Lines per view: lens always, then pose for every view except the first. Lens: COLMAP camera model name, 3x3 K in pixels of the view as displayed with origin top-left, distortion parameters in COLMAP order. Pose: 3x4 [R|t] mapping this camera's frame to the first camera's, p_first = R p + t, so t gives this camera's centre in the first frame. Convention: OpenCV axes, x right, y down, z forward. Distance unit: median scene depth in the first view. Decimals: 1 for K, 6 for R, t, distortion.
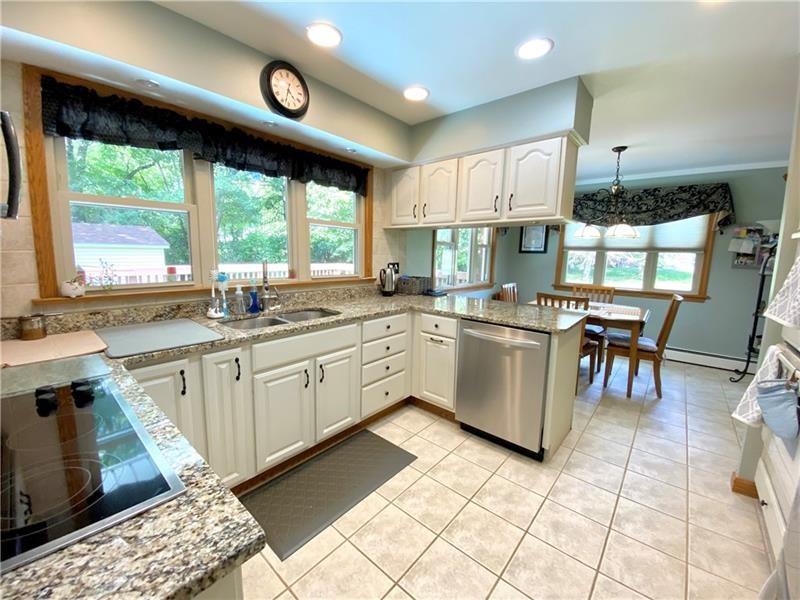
lens RADIAL K [[325.4, 0, 397.5], [0, 325.4, 298.2], [0, 0, 1]] dist [0.040199, -0.030889]
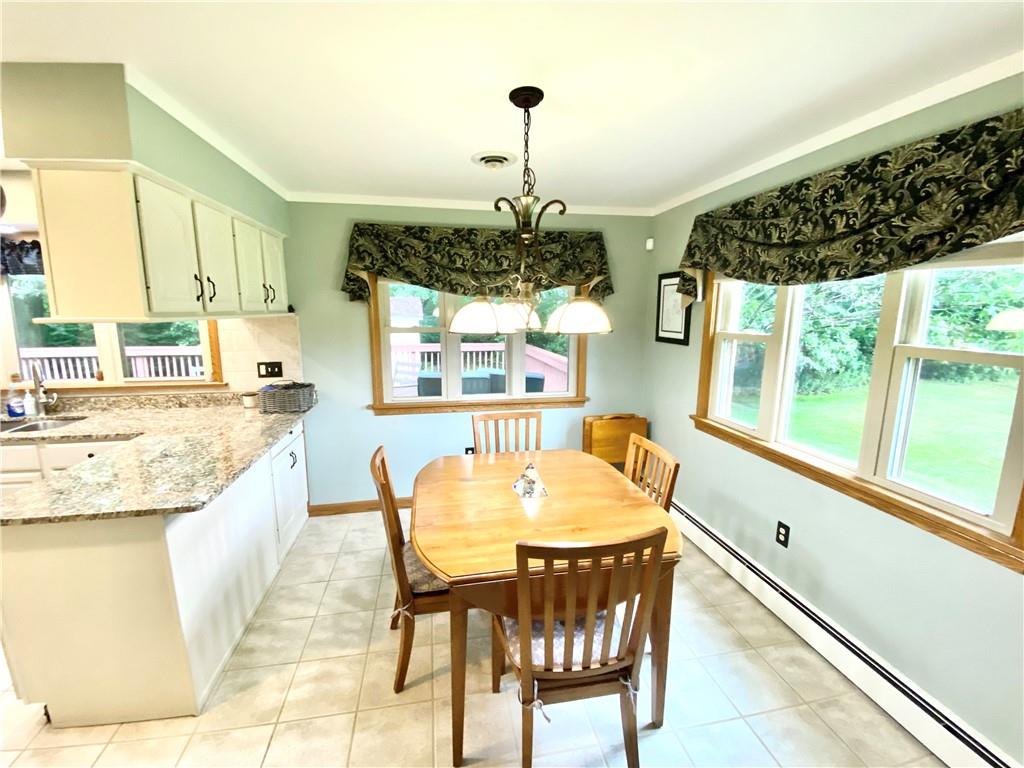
lens RADIAL K [[416.5, 0, 508.9], [0, 416.5, 381.7], [0, 0, 1]] dist [0.040199, -0.030889]
pose [[0.775880, 0.087775, -0.624744, 1.317355], [-0.073878, 0.996102, 0.048199, -0.202252], [0.626539, 0.008758, 0.779341, 0.824719]]
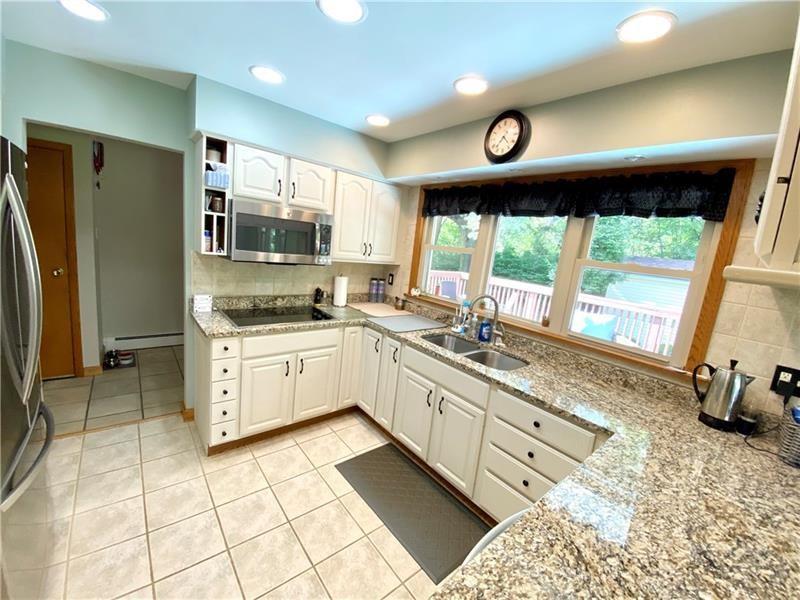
lens RADIAL K [[325.4, 0, 397.5], [0, 325.4, 298.2], [0, 0, 1]] dist [0.040199, -0.030889]
pose [[-0.165685, 0.127249, -0.977935, 0.612348], [-0.247315, 0.954590, 0.166112, -0.185881], [0.954664, 0.269380, -0.126691, 0.734346]]
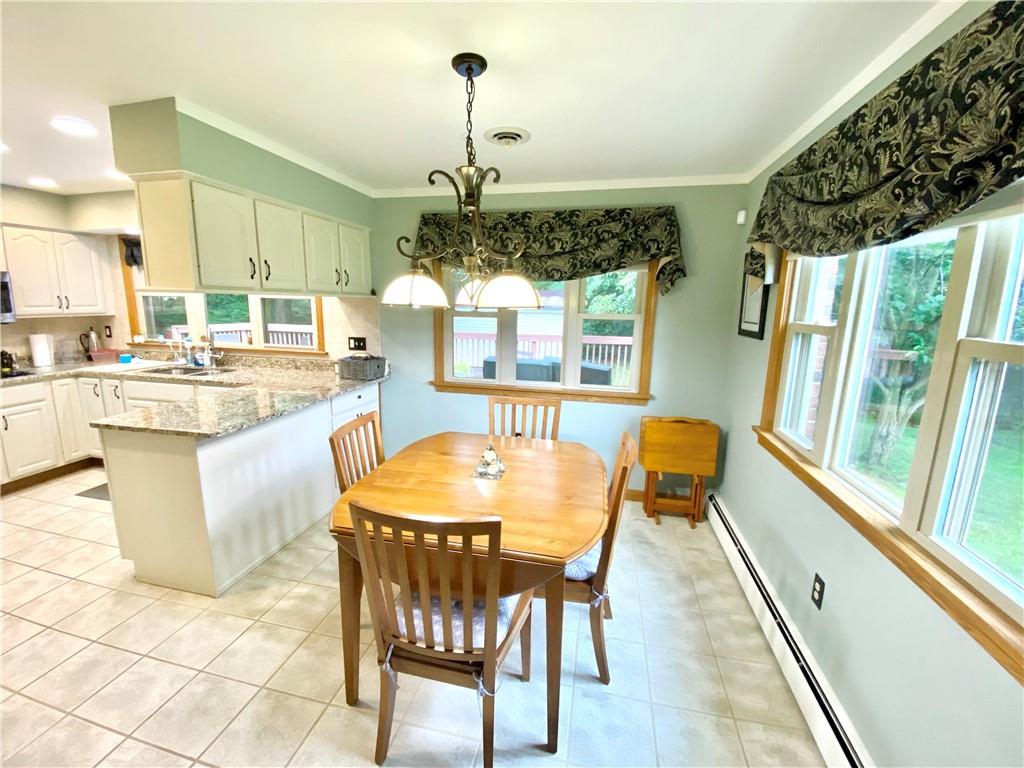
lens RADIAL K [[420.4, 0, 518.1], [0, 420.4, 381.7], [0, 0, 1]] dist [0.027713, -0.022552]
pose [[0.472257, 0.147730, -0.868993, 1.557518], [-0.131985, 0.986593, 0.095994, -0.210543], [0.871524, 0.069360, 0.485423, 1.135336]]
